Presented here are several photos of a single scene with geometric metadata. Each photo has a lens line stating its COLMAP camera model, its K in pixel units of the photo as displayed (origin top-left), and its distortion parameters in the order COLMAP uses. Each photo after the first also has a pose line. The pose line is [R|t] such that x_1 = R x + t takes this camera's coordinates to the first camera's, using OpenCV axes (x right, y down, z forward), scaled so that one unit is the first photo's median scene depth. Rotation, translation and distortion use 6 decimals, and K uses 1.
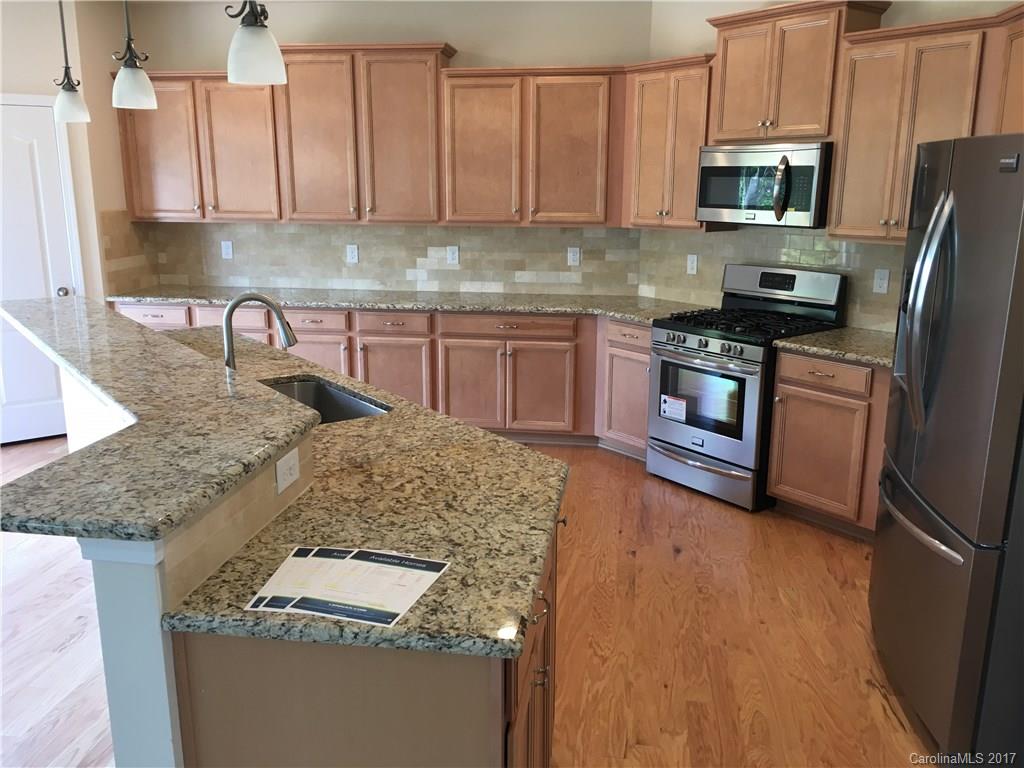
lens RADIAL K [[867.0, 0, 512.0], [0, 867.0, 384.0], [0, 0, 1]] dist [0.072411, -0.069240]
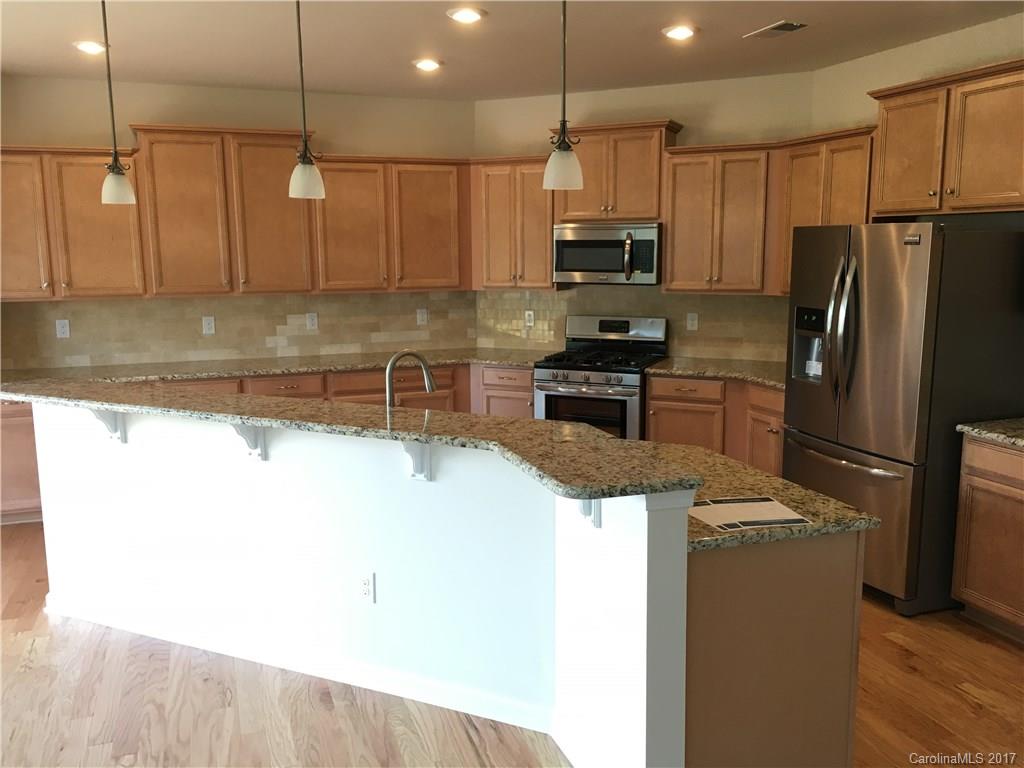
lens RADIAL K [[867.0, 0, 512.0], [0, 867.0, 384.0], [0, 0, 1]] dist [0.072411, -0.069240]
pose [[0.883757, -0.084393, 0.460272, -0.388780], [0.118696, 0.991863, -0.046042, 0.007902], [-0.452641, 0.095322, 0.886583, -0.063128]]
